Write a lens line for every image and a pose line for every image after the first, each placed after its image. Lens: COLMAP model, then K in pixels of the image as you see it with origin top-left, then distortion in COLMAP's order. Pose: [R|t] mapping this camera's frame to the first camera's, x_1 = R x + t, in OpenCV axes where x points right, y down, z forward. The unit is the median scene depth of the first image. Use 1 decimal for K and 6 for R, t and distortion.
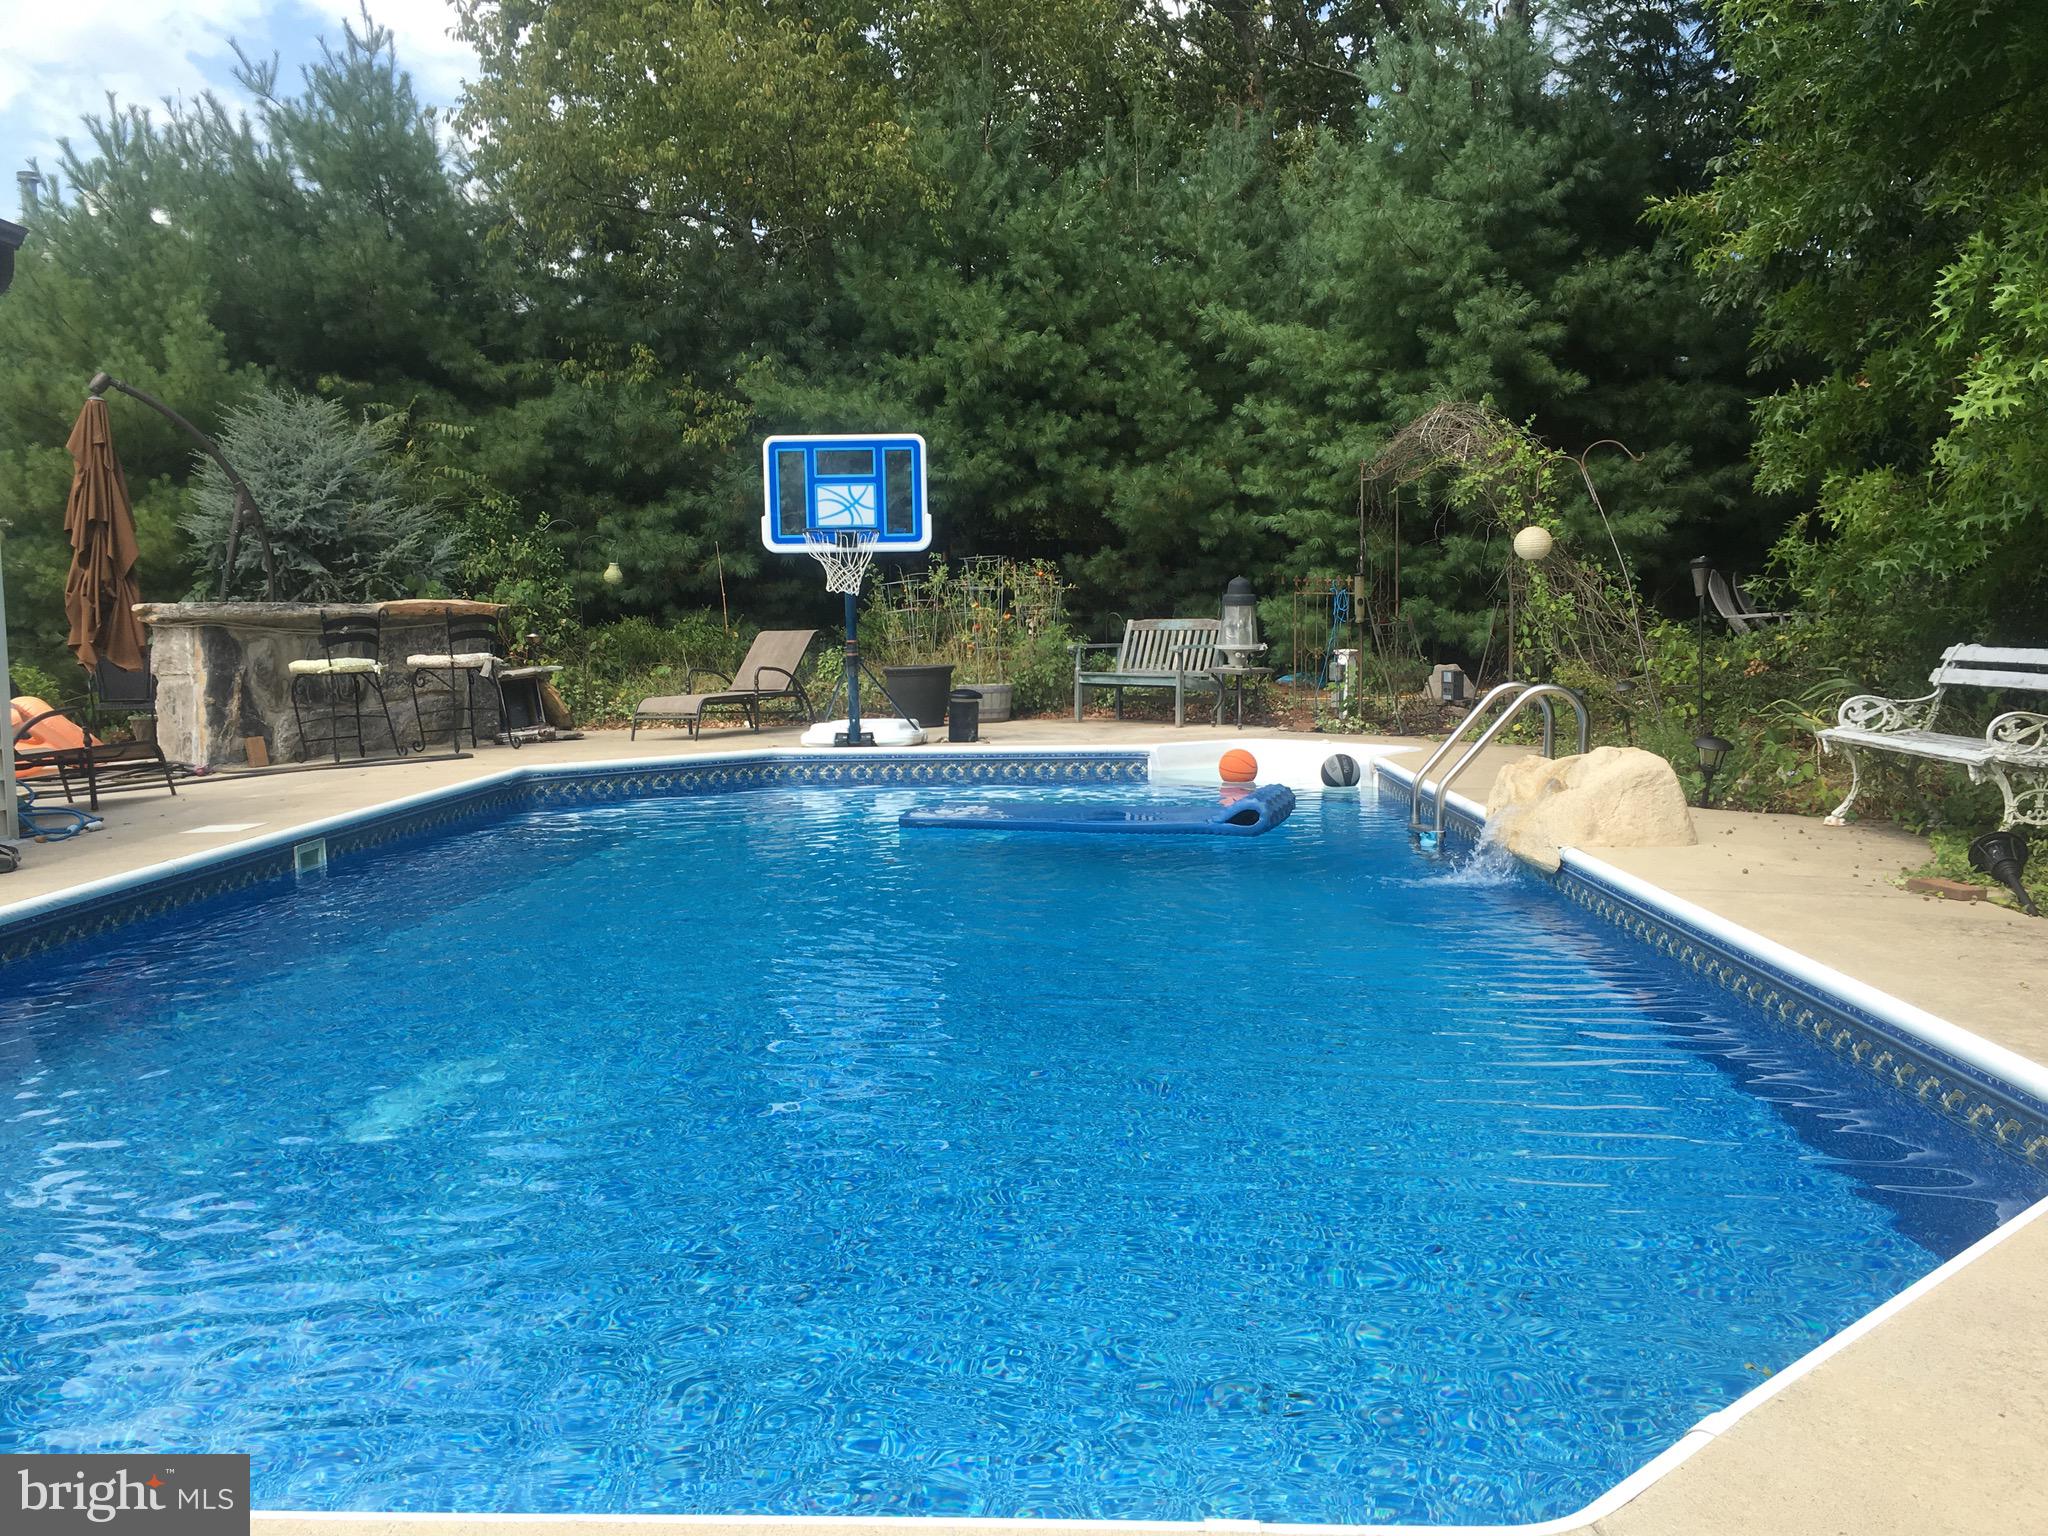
lens RADIAL K [[1727.2, 0, 1025.1], [0, 1727.2, 773.7], [0, 0, 1]] dist [0.014924, 0.002509]
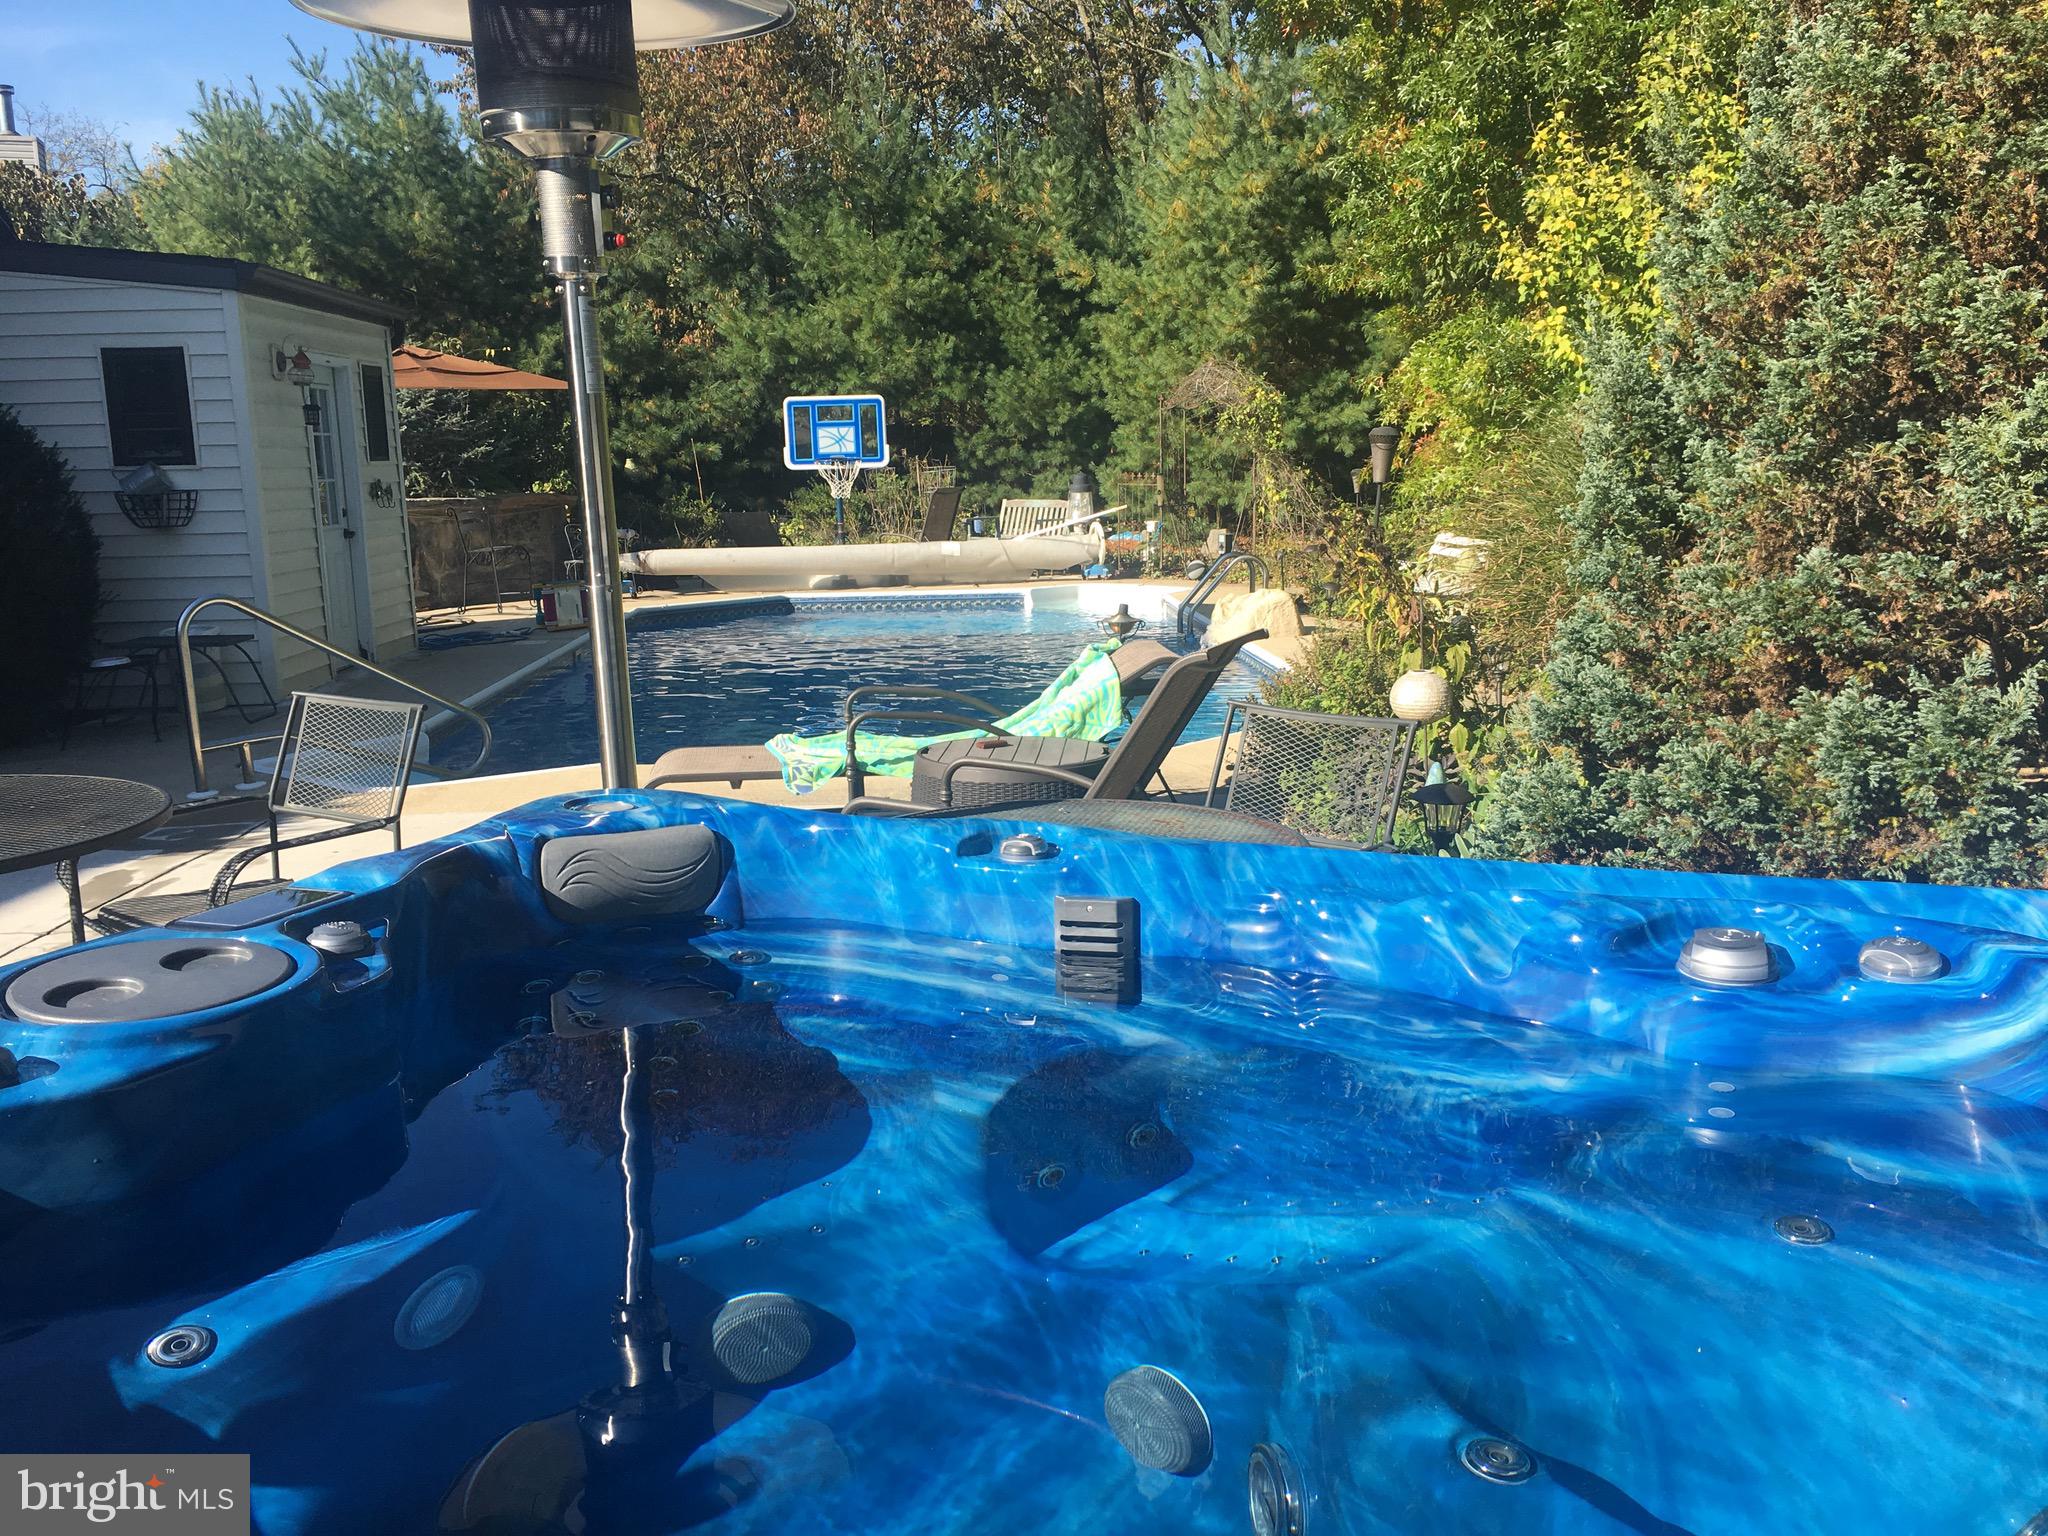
lens RADIAL K [[1727.2, 0, 1029.7], [0, 1727.2, 768.6], [0, 0, 1]] dist [0.014924, 0.002509]
pose [[0.995577, -0.028350, 0.089574, -0.076872], [0.019220, 0.994682, 0.101186, -0.010695], [-0.091967, -0.099017, 0.990827, -0.632843]]
